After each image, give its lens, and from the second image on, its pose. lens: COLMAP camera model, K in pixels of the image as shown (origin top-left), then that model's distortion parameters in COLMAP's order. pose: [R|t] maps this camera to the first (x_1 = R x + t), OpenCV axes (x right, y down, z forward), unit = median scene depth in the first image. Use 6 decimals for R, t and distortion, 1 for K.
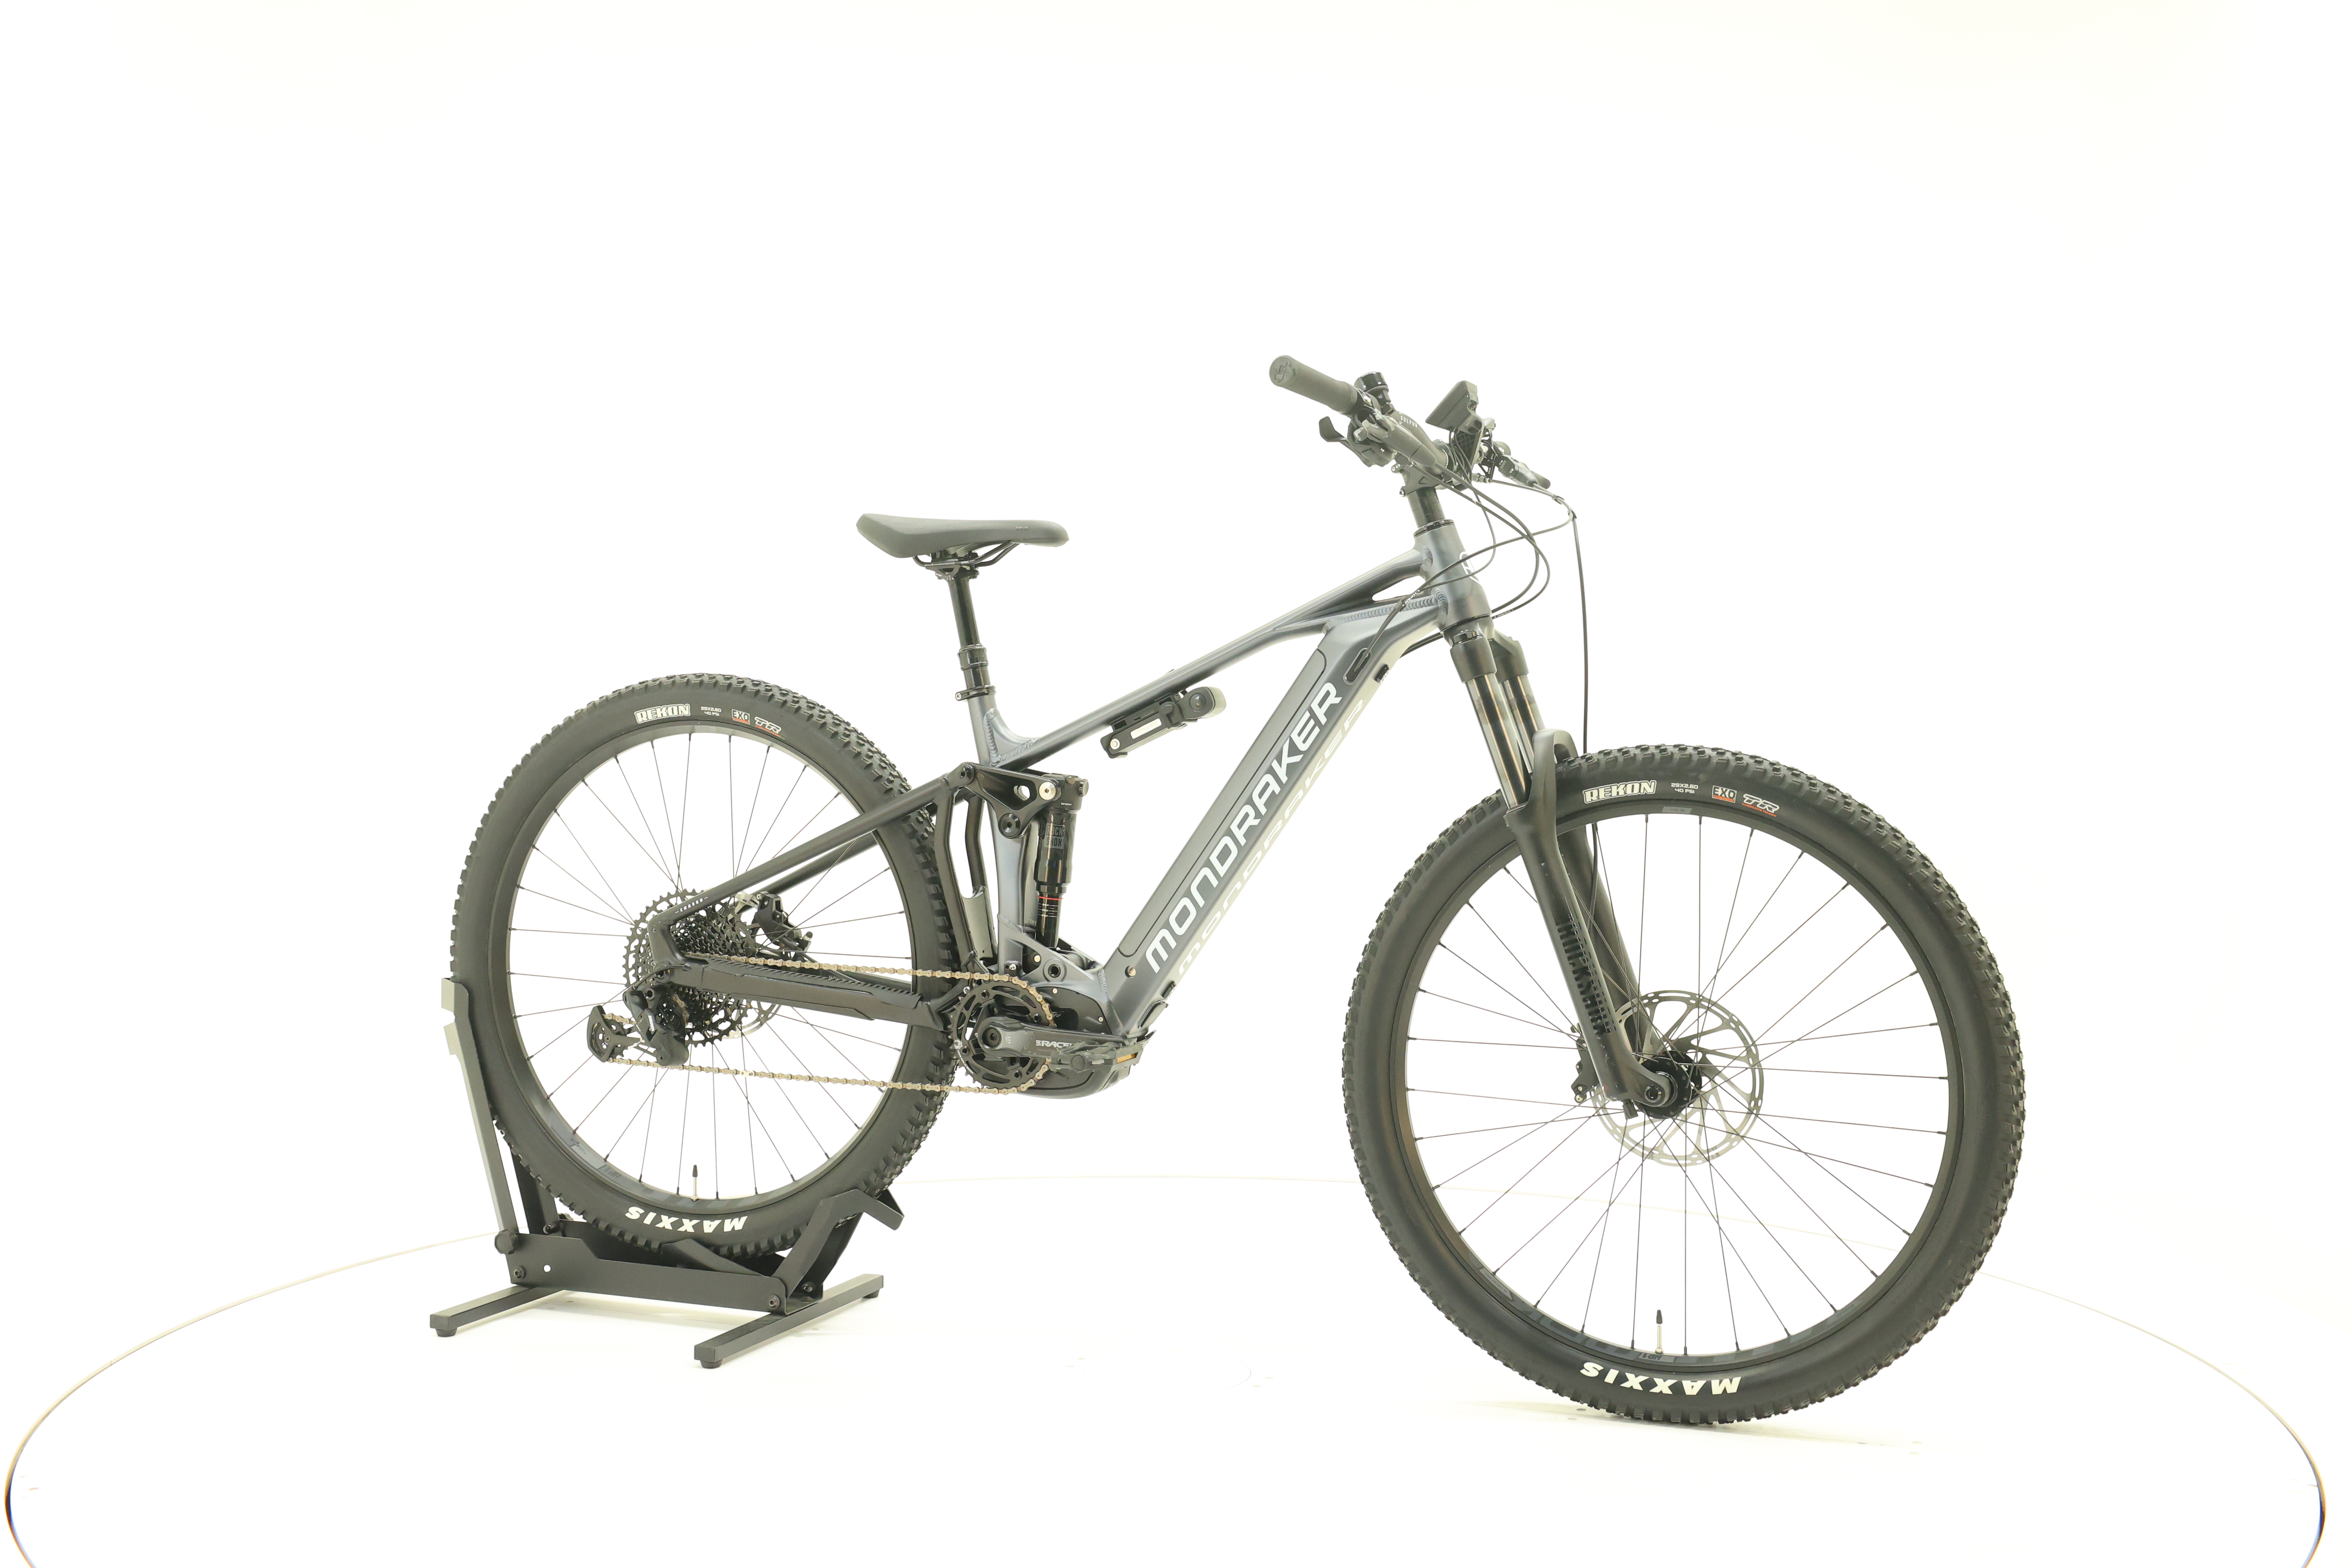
lens RADIAL K [[2516.2, 0, 1162.9], [0, 2516.2, 782.5], [0, 0, 1]] dist [0.009782, 0.000000]
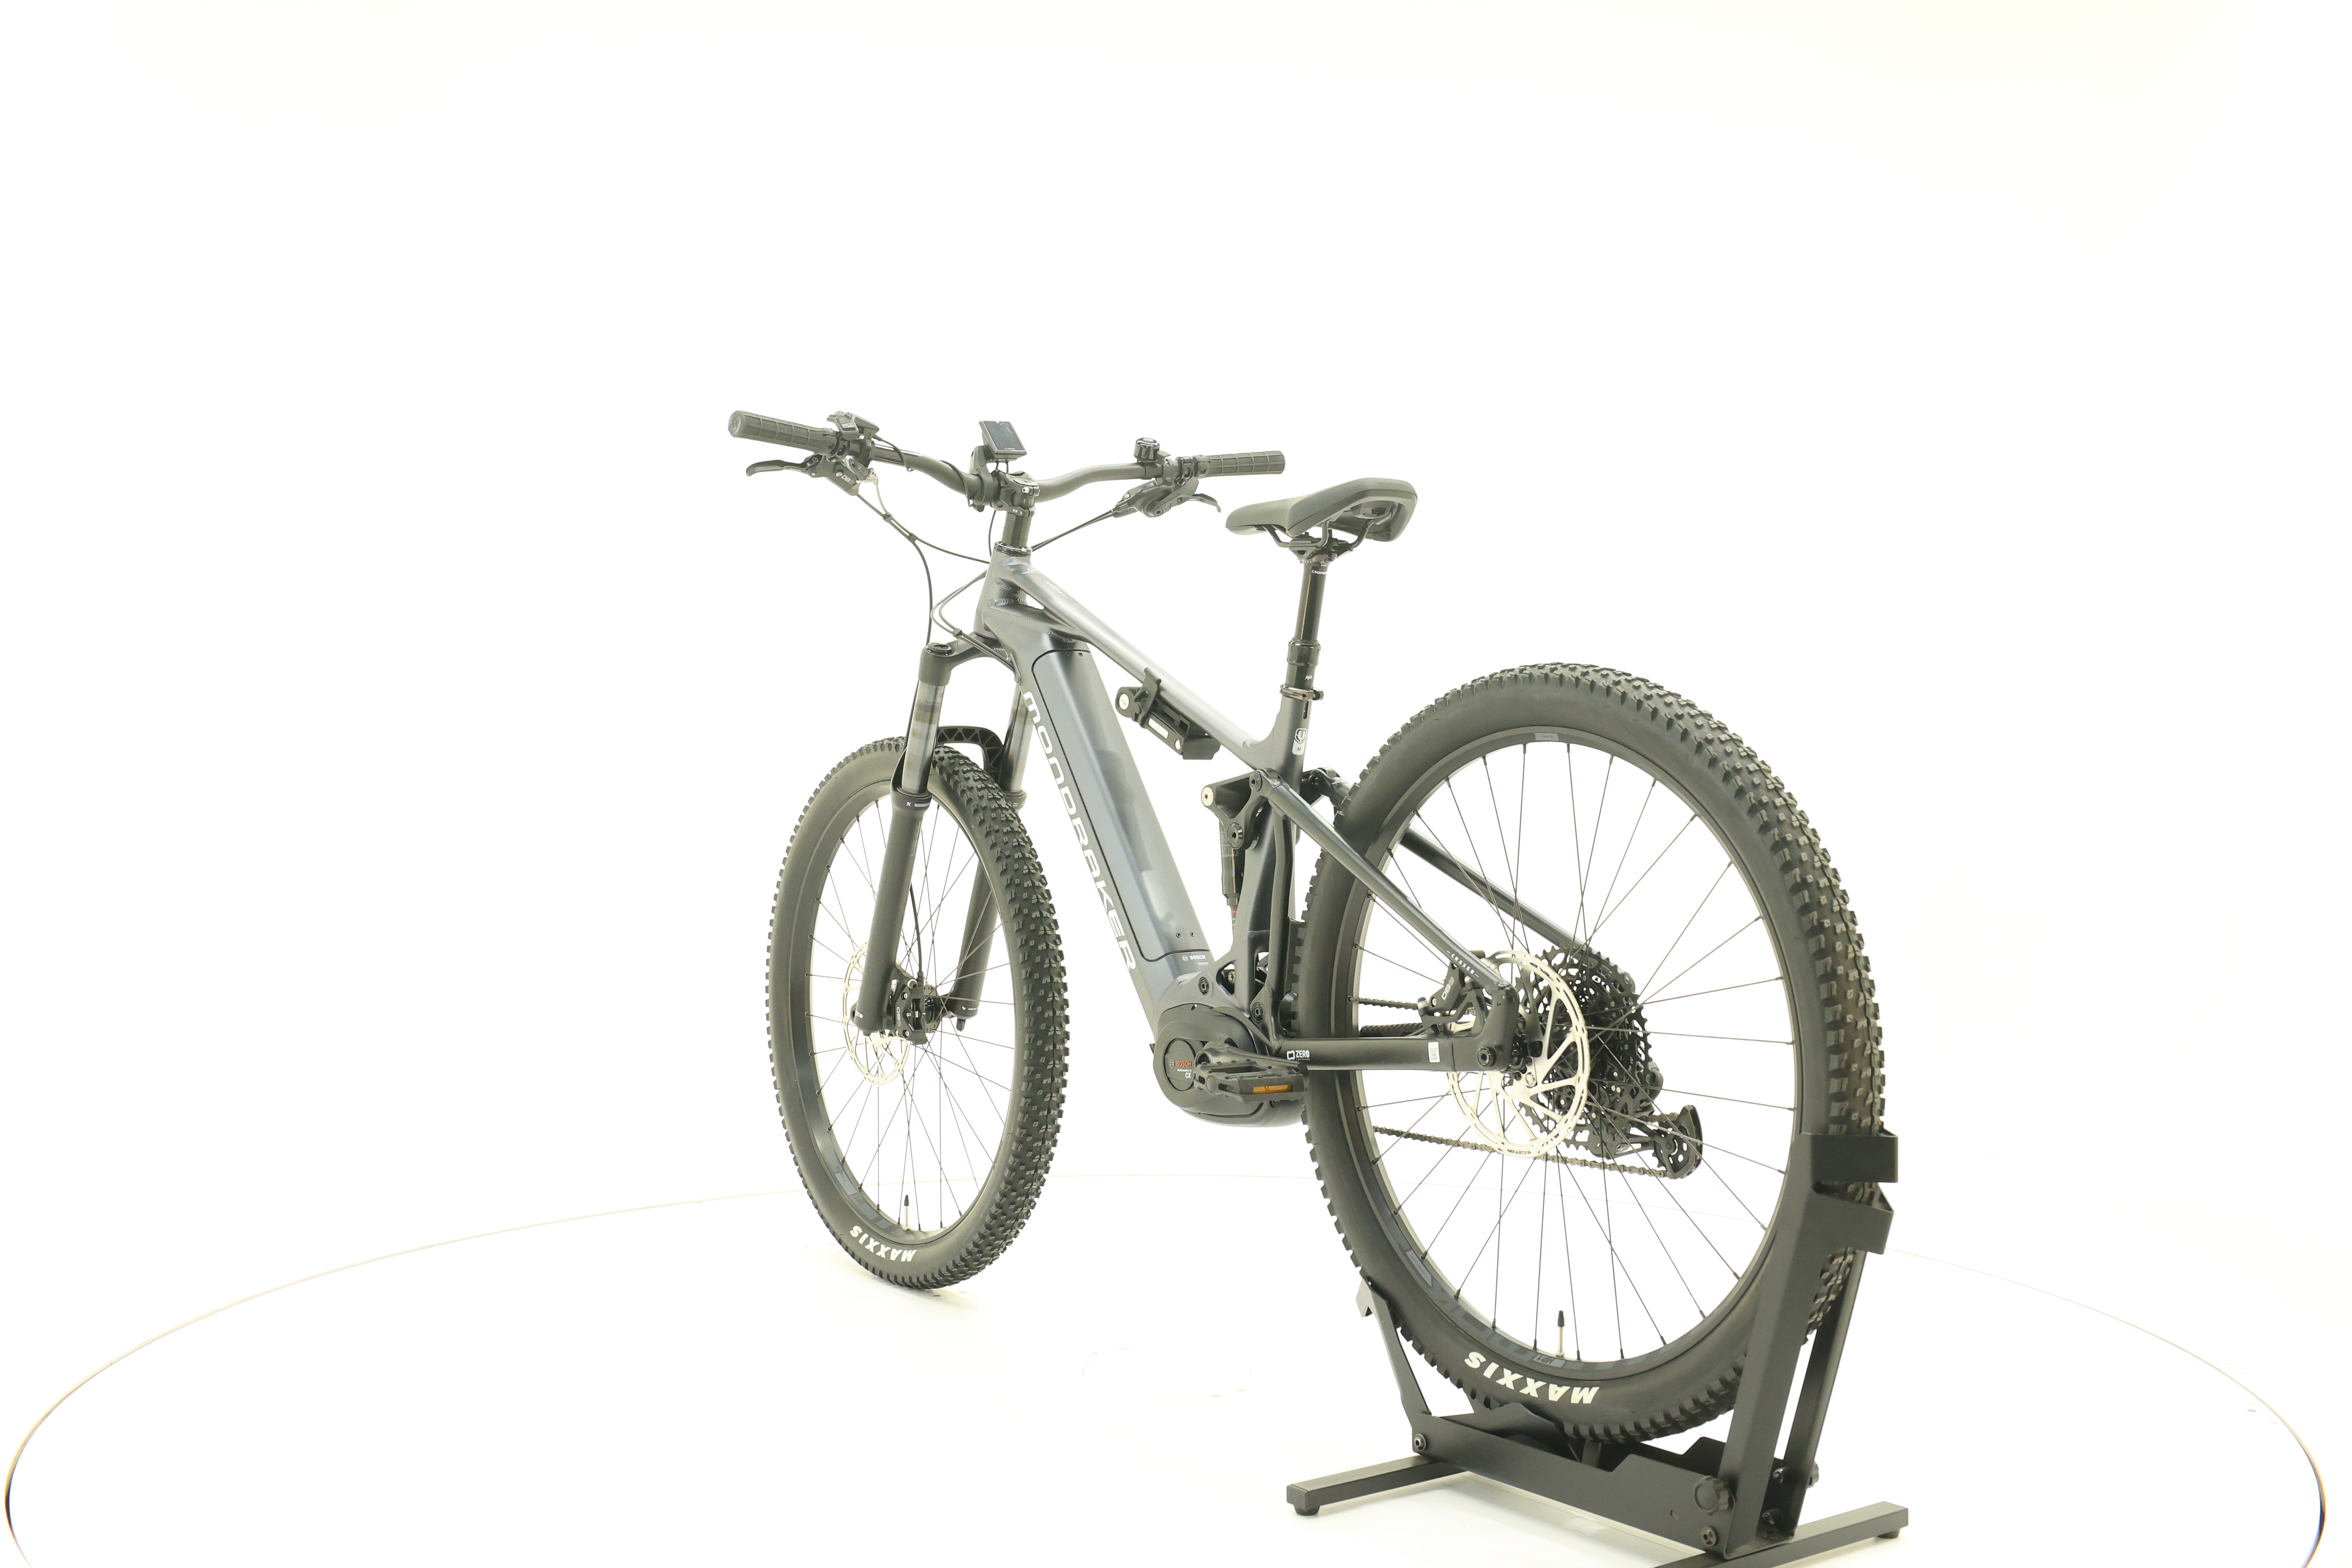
lens RADIAL K [[2516.2, 0, 1185.8], [0, 2516.2, 771.2], [0, 0, 1]] dist [0.009782, 0.000000]
pose [[-0.851723, -0.018625, 0.523661, -0.522966], [0.006133, 0.998945, 0.045504, -0.049627], [-0.523956, 0.041968, -0.850711, 1.835974]]
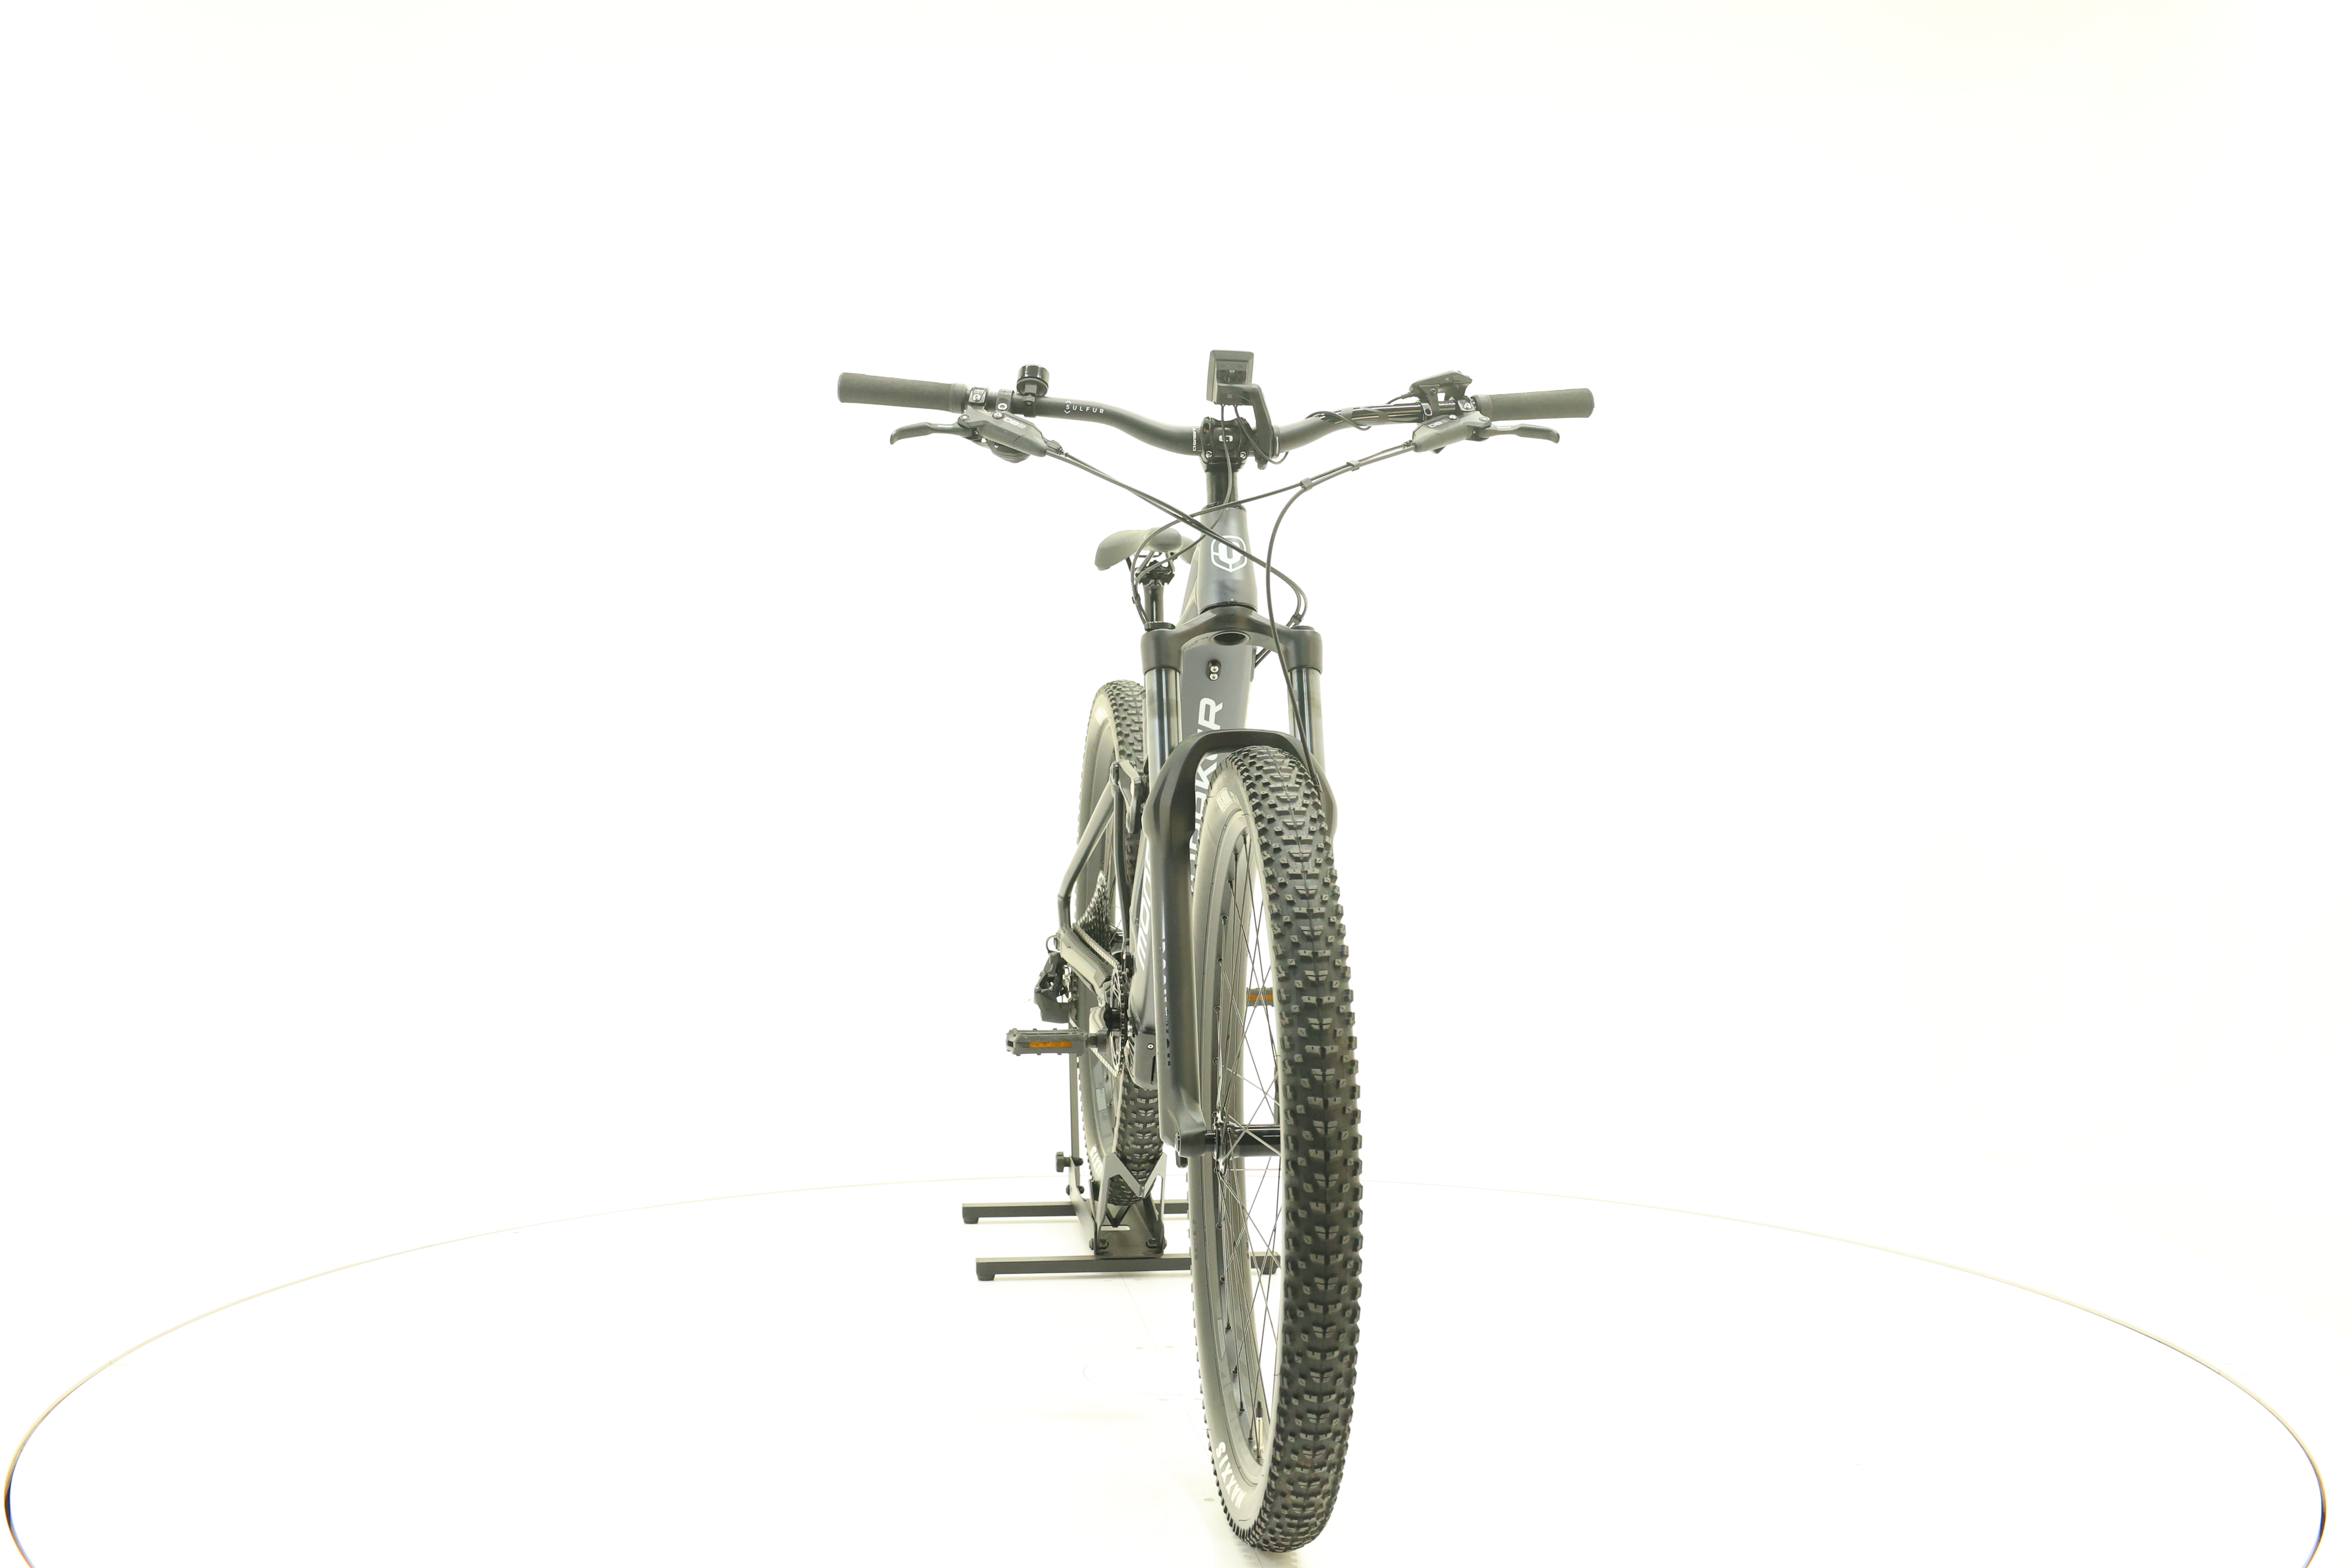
lens RADIAL K [[2516.2, 0, 1173.3], [0, 2516.2, 782.9], [0, 0, 1]] dist [0.009782, 0.000000]
pose [[0.482245, 0.021165, -0.875780, 0.872083], [-0.023473, 0.999661, 0.011234, -0.011084], [0.875722, 0.015140, 0.482579, 0.516765]]
